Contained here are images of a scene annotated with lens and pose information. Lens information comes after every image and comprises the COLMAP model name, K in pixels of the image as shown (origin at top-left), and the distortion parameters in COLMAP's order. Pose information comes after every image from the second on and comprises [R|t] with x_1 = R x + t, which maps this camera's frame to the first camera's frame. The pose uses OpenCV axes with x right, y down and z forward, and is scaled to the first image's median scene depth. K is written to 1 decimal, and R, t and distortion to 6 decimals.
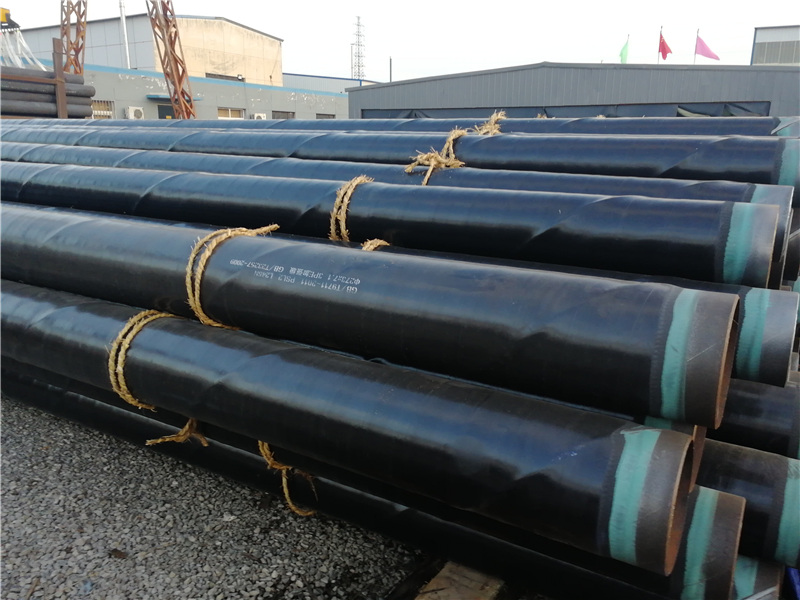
lens RADIAL K [[656.8, 0, 400.0], [0, 656.8, 300.0], [0, 0, 1]] dist [0.051443, -0.058308]
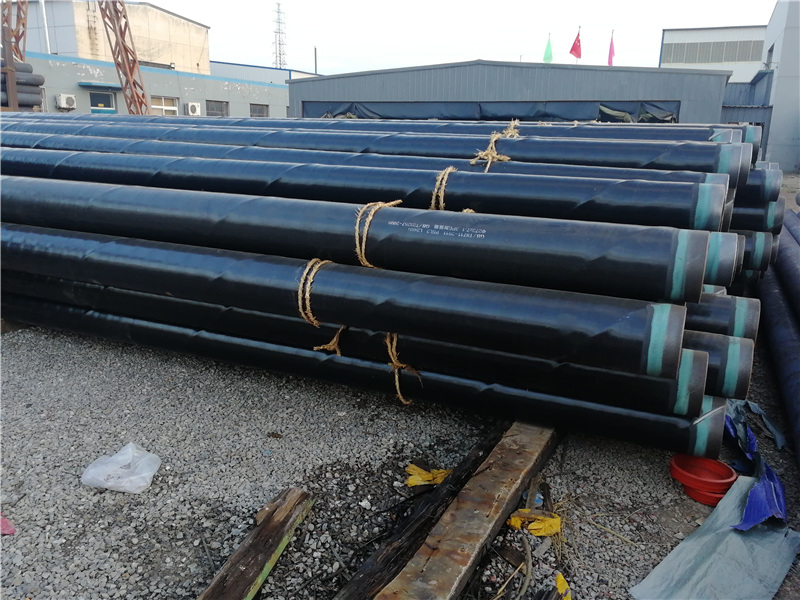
lens RADIAL K [[656.8, 0, 400.0], [0, 656.8, 300.0], [0, 0, 1]] dist [0.051443, -0.058308]
pose [[0.993350, -0.018653, 0.113609, -0.317784], [0.017072, 0.999744, 0.014875, 0.079213], [-0.113857, -0.012837, 0.993414, -0.421290]]
